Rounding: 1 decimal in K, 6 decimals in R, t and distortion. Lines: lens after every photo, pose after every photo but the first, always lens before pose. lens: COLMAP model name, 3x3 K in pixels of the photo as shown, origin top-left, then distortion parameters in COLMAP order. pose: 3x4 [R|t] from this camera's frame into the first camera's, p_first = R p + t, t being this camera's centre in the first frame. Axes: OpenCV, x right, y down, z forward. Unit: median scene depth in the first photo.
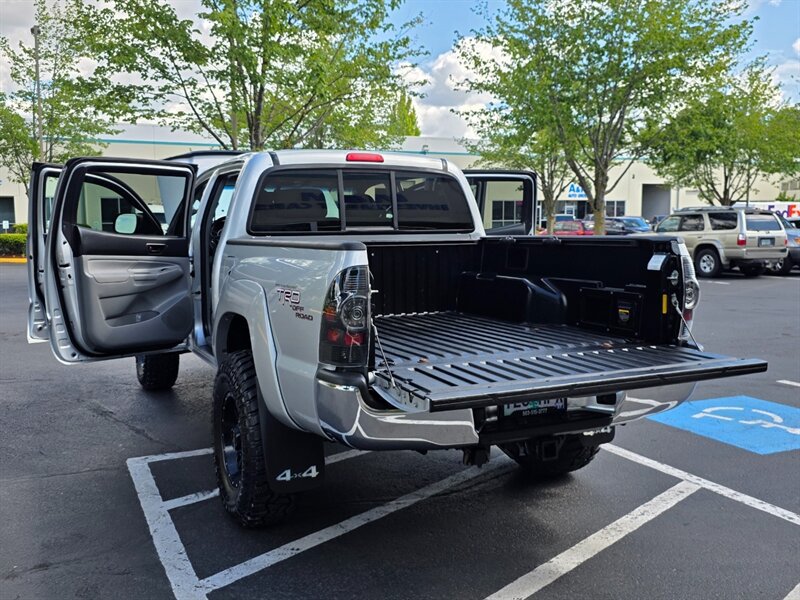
lens RADIAL K [[760.6, 0, 400.0], [0, 760.6, 300.0], [0, 0, 1]] dist [0.048091, -0.003030]
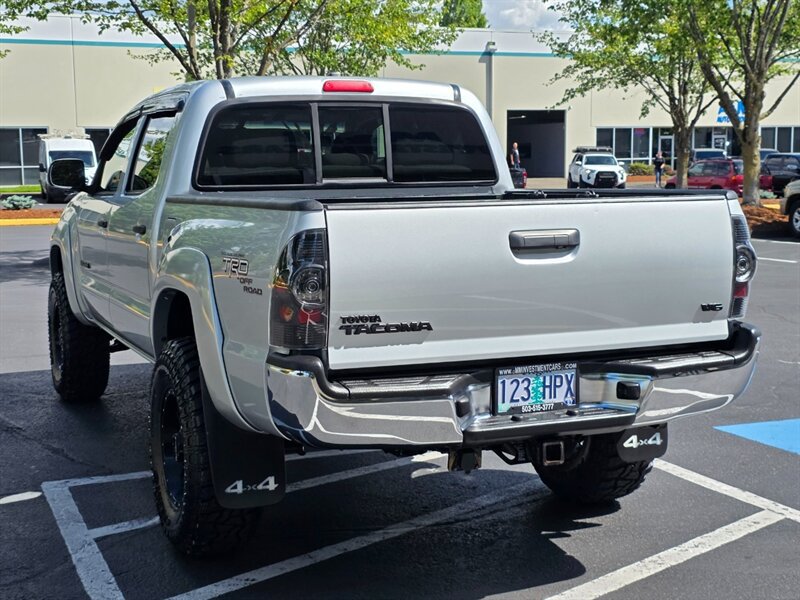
lens RADIAL K [[1186.7, 0, 412.0], [0, 1186.7, 319.7], [0, 0, 1]] dist [0.117679, -0.207889]
pose [[0.999295, -0.000842, -0.037537, 0.063918], [0.001946, 0.999566, 0.029381, 0.010459], [0.037496, -0.029434, 0.998863, -0.194372]]
